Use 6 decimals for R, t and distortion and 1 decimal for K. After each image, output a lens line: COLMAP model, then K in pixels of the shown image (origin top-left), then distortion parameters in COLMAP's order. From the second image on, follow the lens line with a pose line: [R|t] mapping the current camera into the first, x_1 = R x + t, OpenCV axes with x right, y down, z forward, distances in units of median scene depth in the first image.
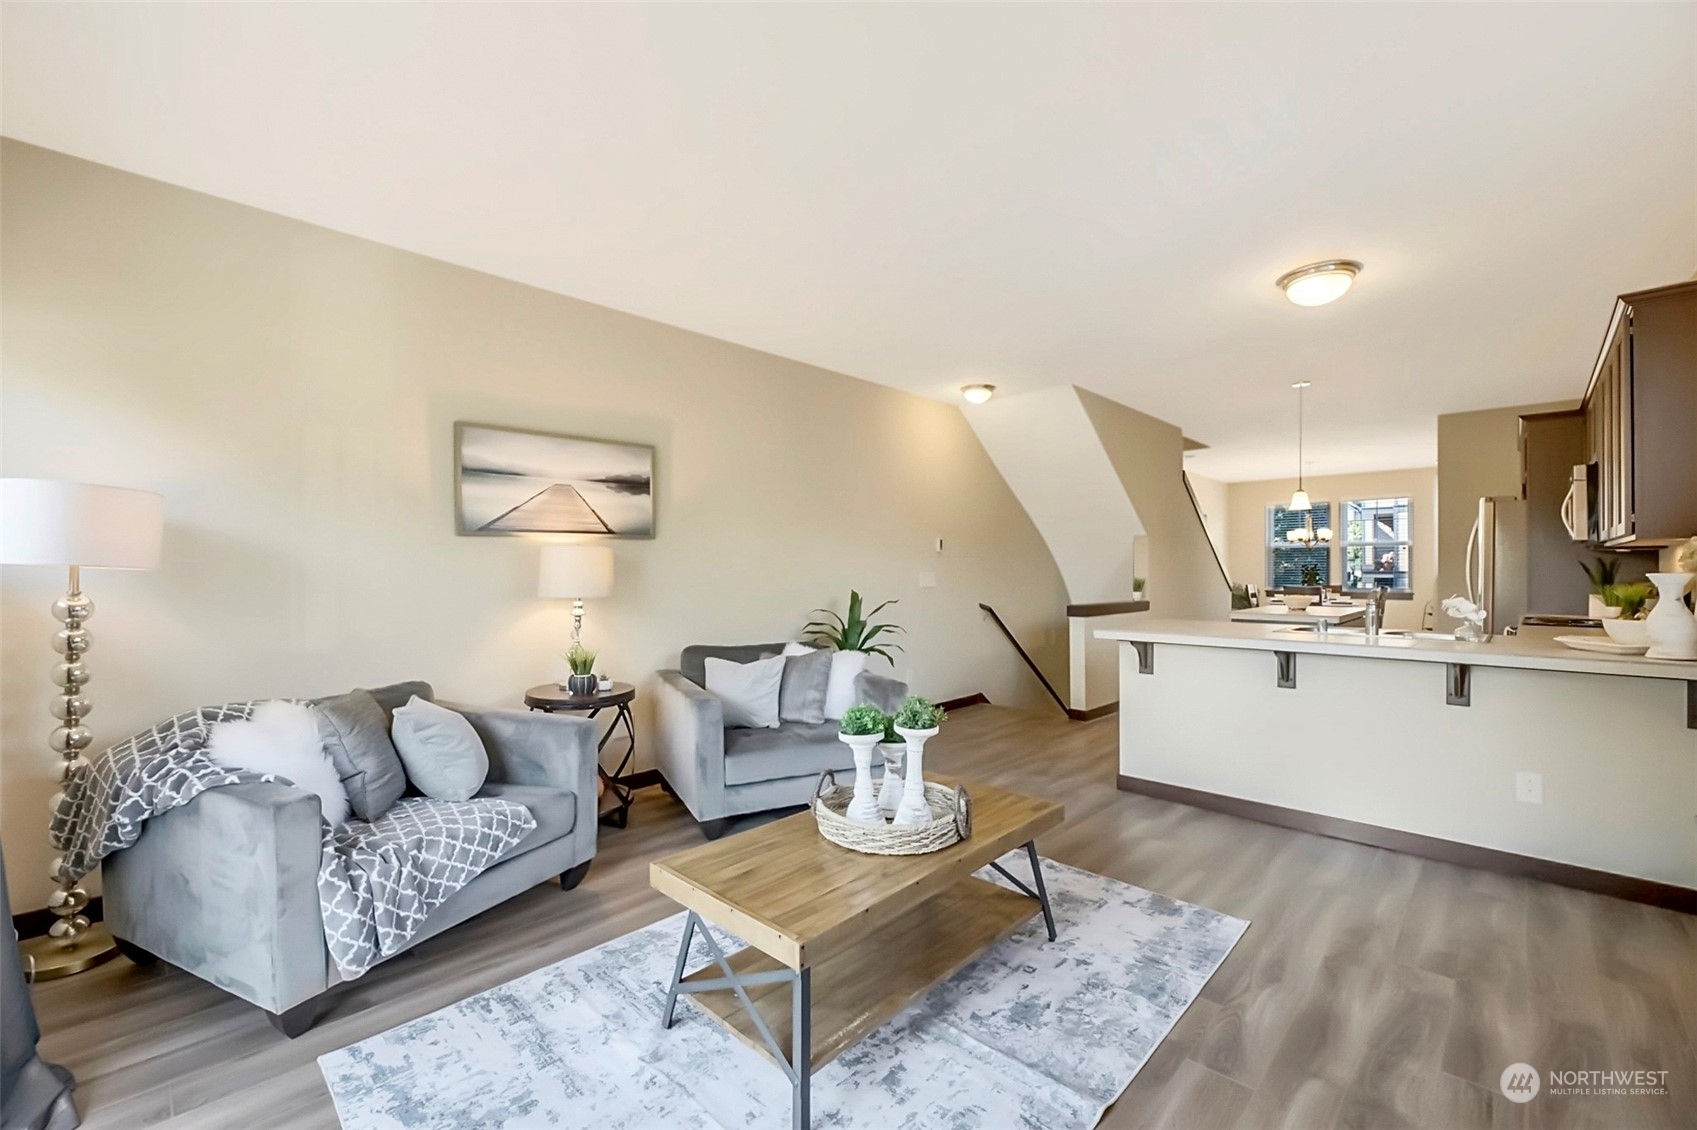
lens RADIAL K [[696.2, 0, 839.4], [0, 696.2, 559.2], [0, 0, 1]] dist [0.002284, 0.001761]
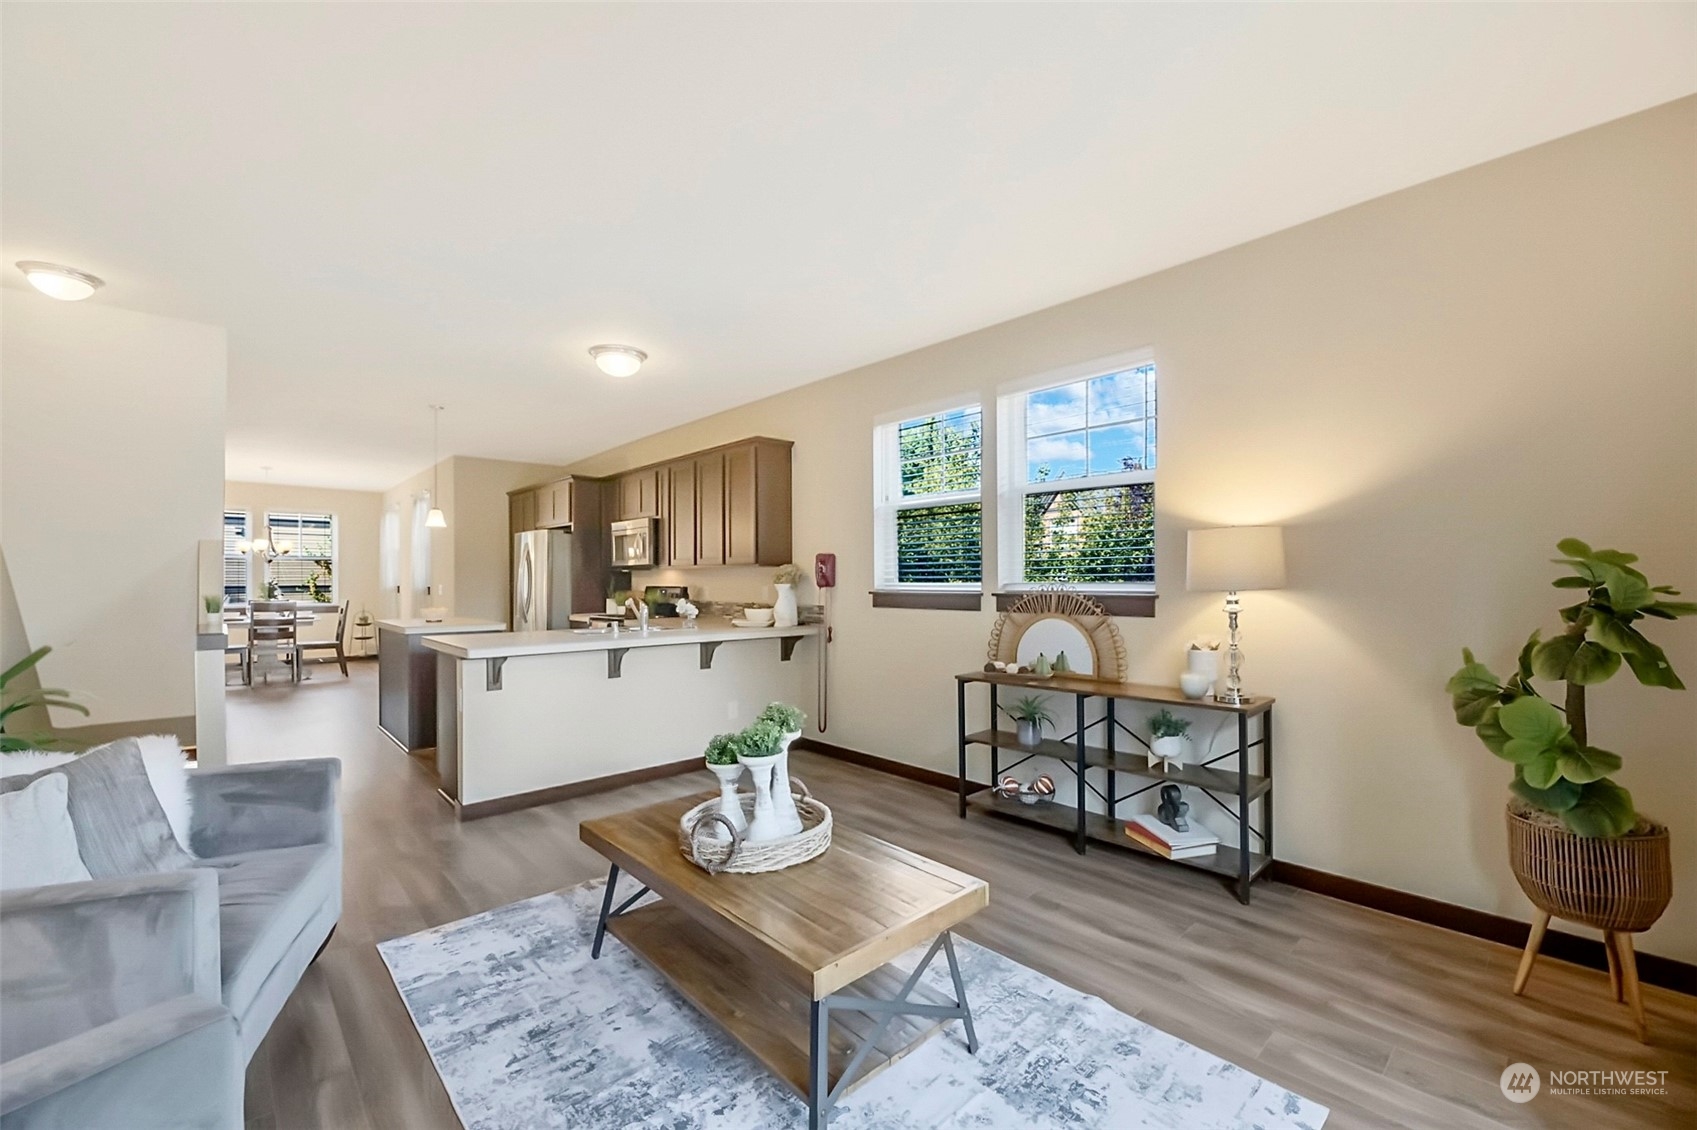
lens RADIAL K [[696.2, 0, 845.9], [0, 696.2, 579.0], [0, 0, 1]] dist [0.002284, 0.001761]
pose [[0.055031, 0.002216, 0.998482, -0.529776], [-0.007251, 0.999972, -0.001820, 0.008162], [-0.998458, -0.007139, 0.055045, 0.483622]]
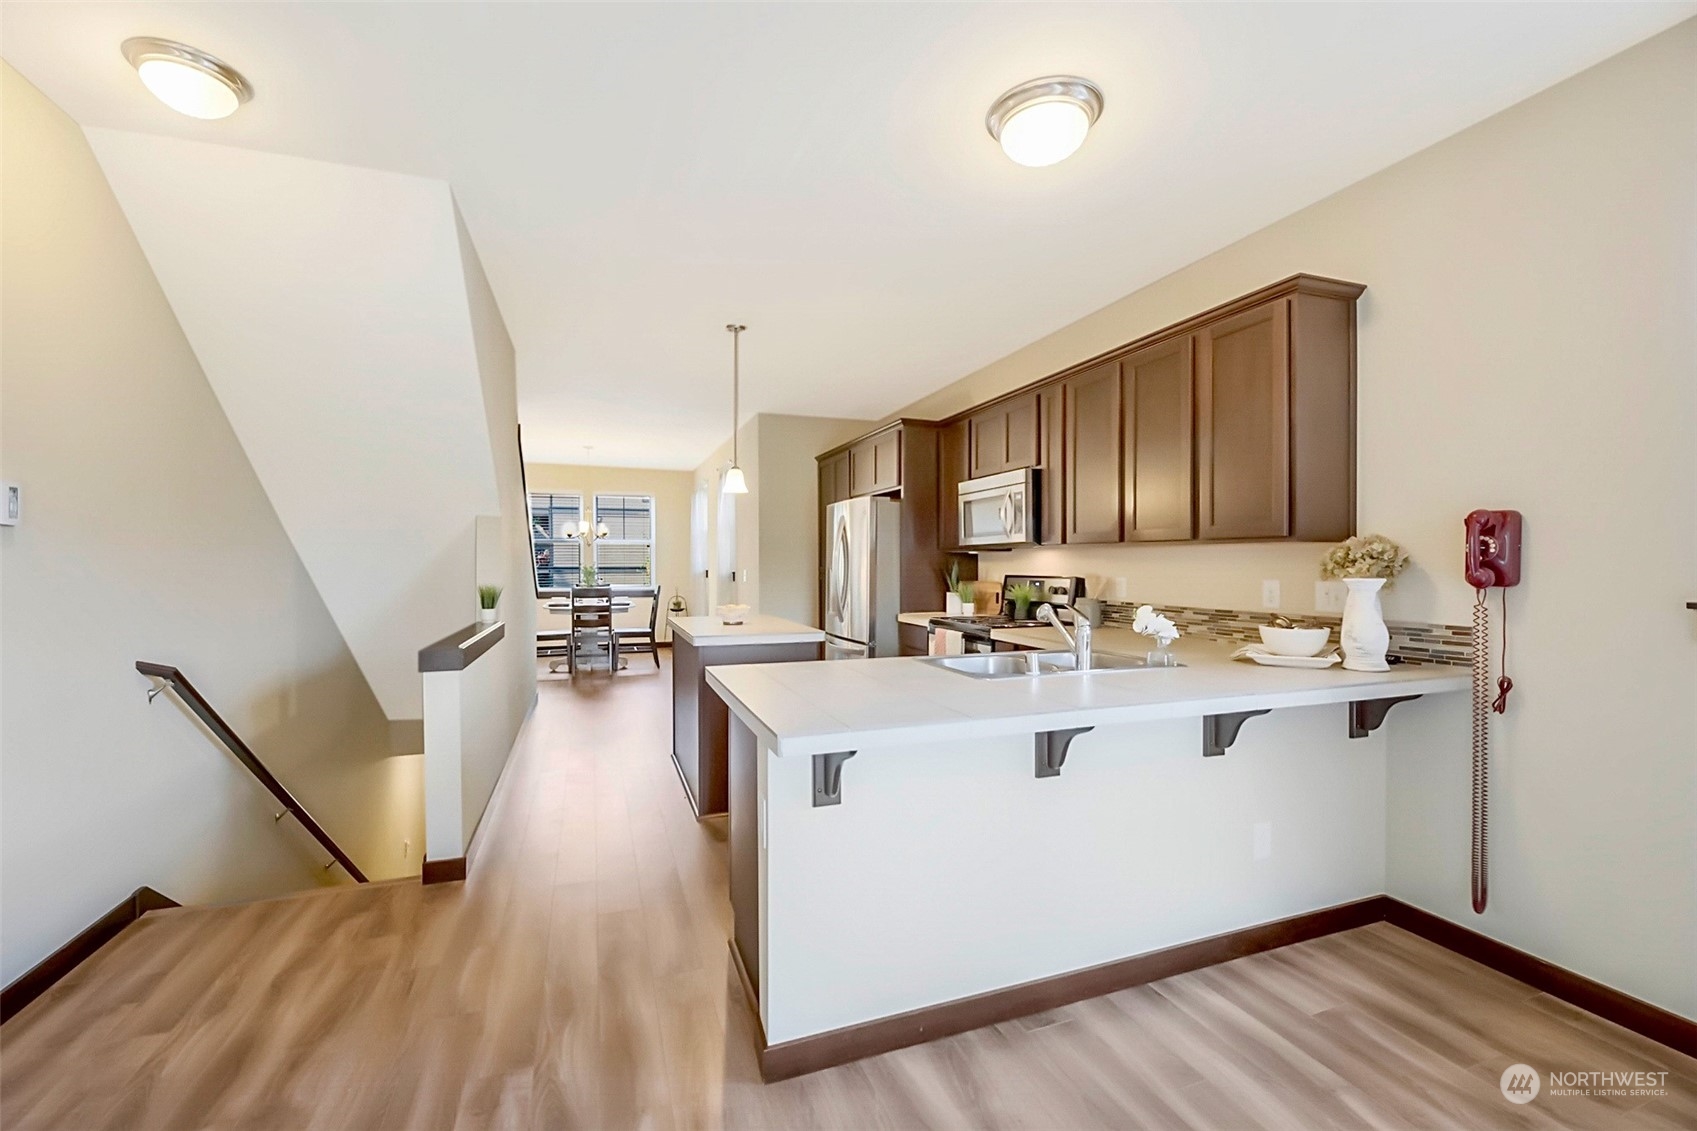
lens RADIAL K [[696.2, 0, 837.9], [0, 696.2, 567.6], [0, 0, 1]] dist [0.002284, 0.001761]
pose [[0.442161, -0.006505, 0.896912, 0.037027], [-0.007620, 0.999910, 0.011008, 0.002784], [-0.896903, -0.011702, 0.442072, 0.836419]]
